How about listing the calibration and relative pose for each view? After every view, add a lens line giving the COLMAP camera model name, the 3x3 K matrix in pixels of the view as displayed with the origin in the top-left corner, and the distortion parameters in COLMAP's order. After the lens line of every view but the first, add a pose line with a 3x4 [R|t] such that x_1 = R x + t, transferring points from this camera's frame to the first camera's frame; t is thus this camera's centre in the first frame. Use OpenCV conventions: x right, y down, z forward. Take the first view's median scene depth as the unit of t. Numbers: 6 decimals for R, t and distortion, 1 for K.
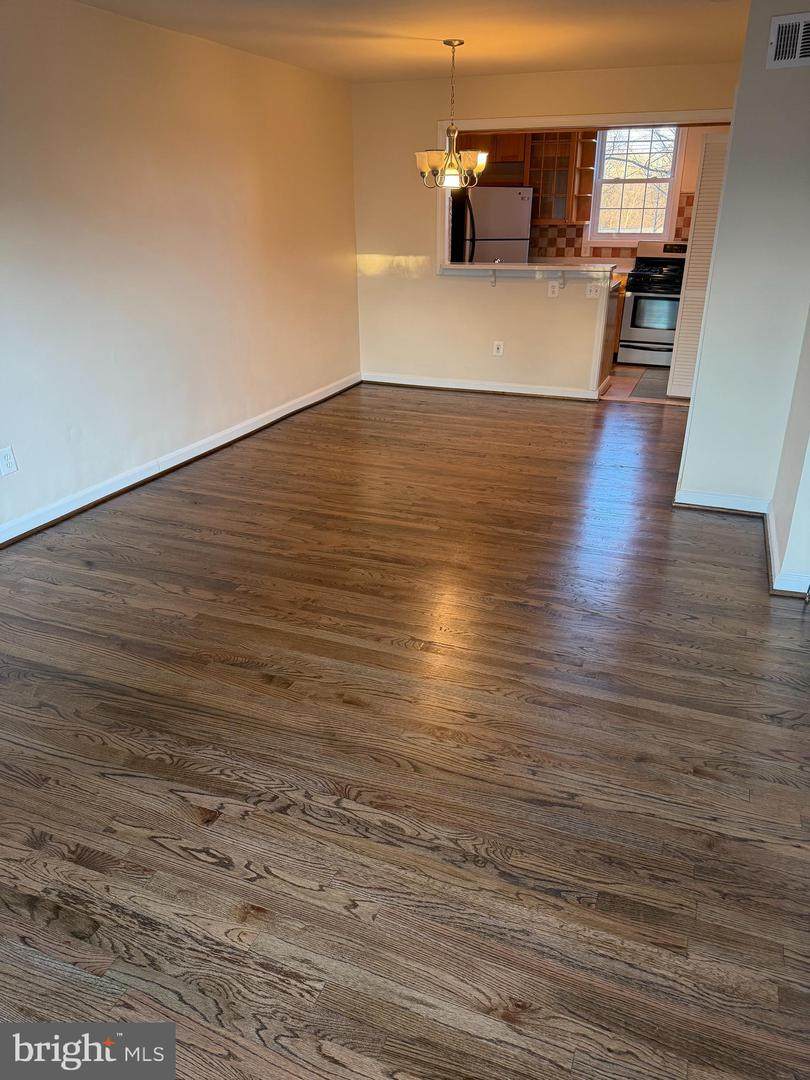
lens RADIAL K [[765.4, 0, 405.0], [0, 765.4, 537.4], [0, 0, 1]] dist [-0.006501, -0.003539]
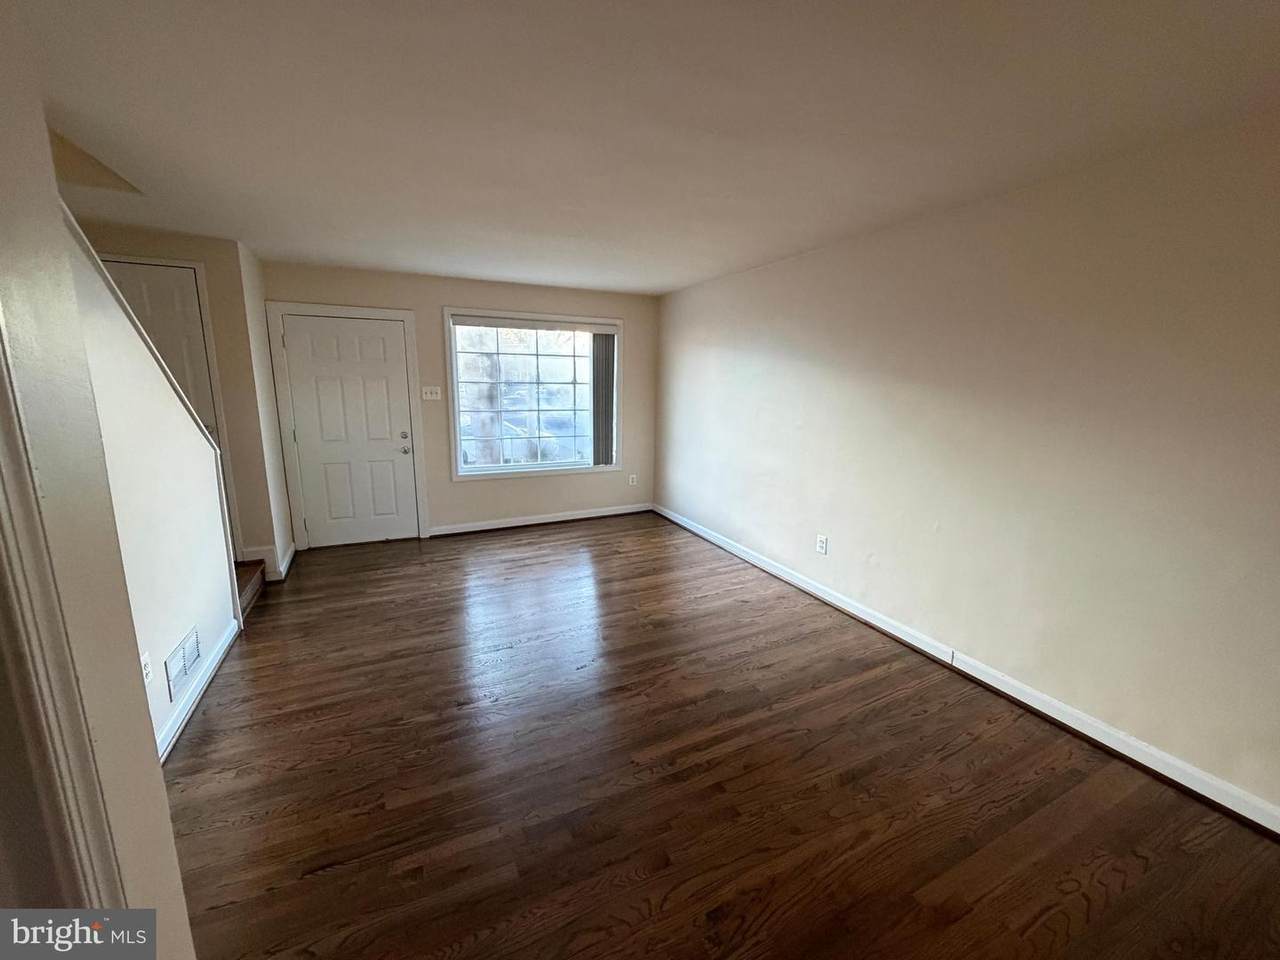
lens RADIAL K [[514.6, 0, 643.1], [0, 514.6, 482.2], [0, 0, 1]] dist [0.002146, 0.000159]
pose [[-0.683396, 0.130289, -0.718327, 0.298615], [-0.299879, 0.847005, 0.438925, -0.383431], [0.665614, 0.515370, -0.539770, 0.890859]]
